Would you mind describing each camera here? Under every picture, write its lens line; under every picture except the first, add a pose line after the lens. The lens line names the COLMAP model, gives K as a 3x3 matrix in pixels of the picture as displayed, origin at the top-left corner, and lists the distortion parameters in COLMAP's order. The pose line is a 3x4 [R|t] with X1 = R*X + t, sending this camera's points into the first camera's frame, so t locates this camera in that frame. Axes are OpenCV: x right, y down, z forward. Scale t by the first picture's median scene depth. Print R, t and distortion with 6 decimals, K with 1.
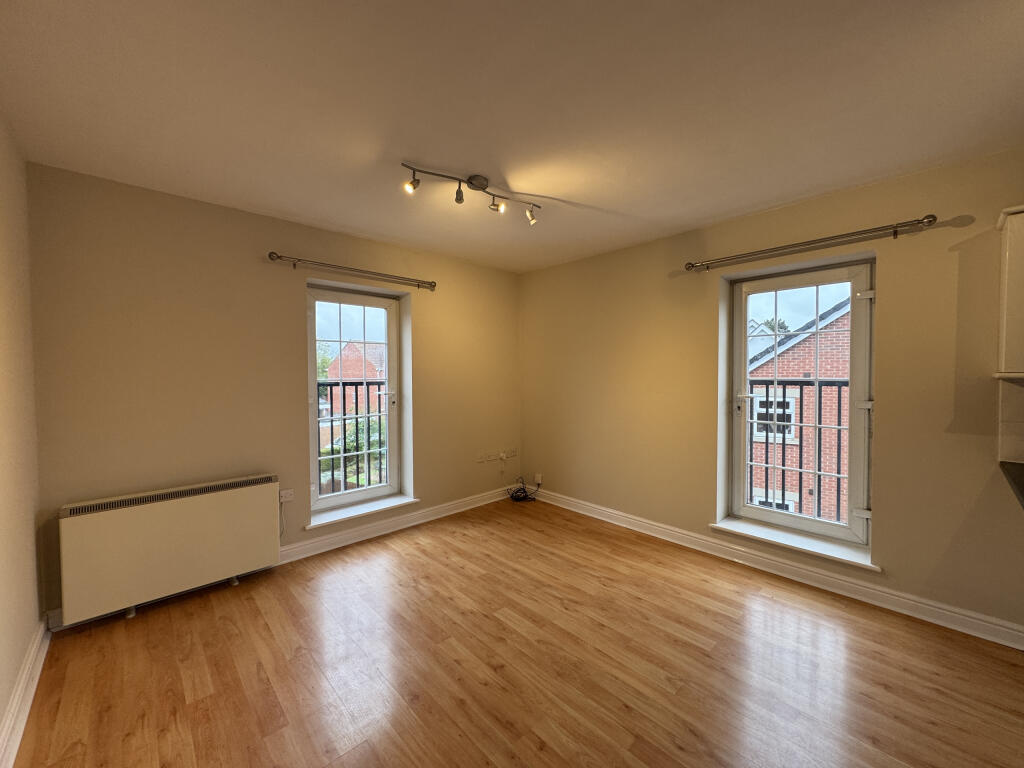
lens RADIAL K [[412.0, 0, 512.6], [0, 412.0, 383.1], [0, 0, 1]] dist [-0.000485, -0.000019]
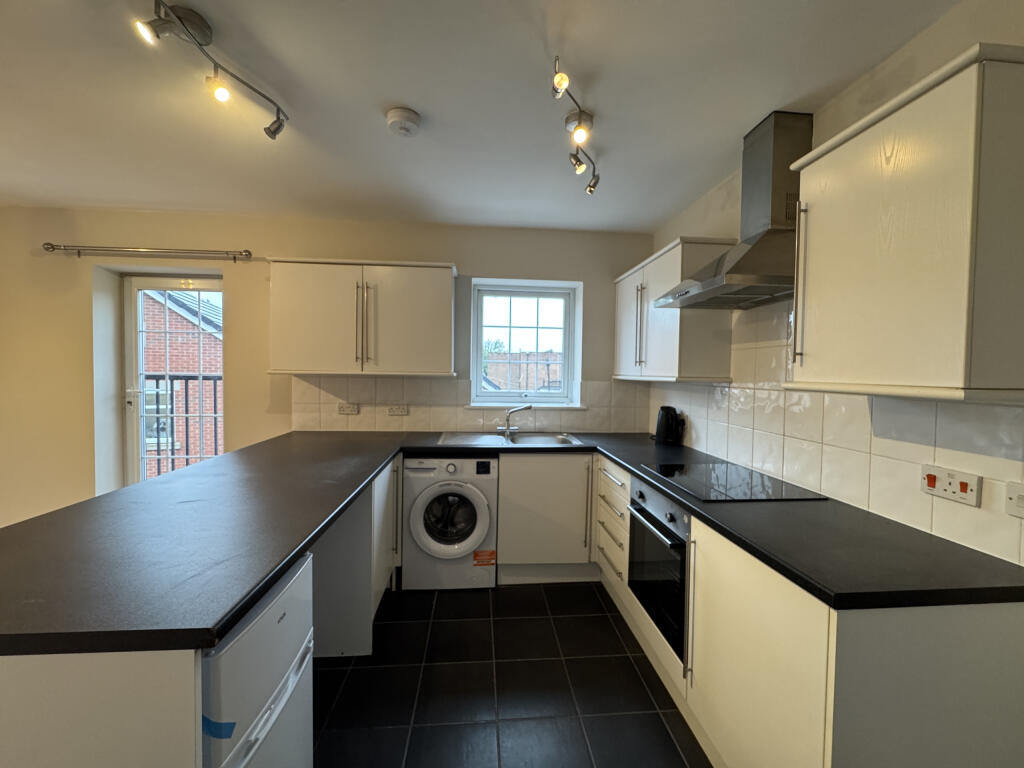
lens RADIAL K [[412.0, 0, 513.2], [0, 412.0, 385.1], [0, 0, 1]] dist [-0.000485, -0.000019]
pose [[0.616880, -0.015302, 0.786908, 0.378360], [0.003035, 0.999850, 0.017064, 0.003689], [-0.787051, -0.008138, 0.616834, -0.378879]]
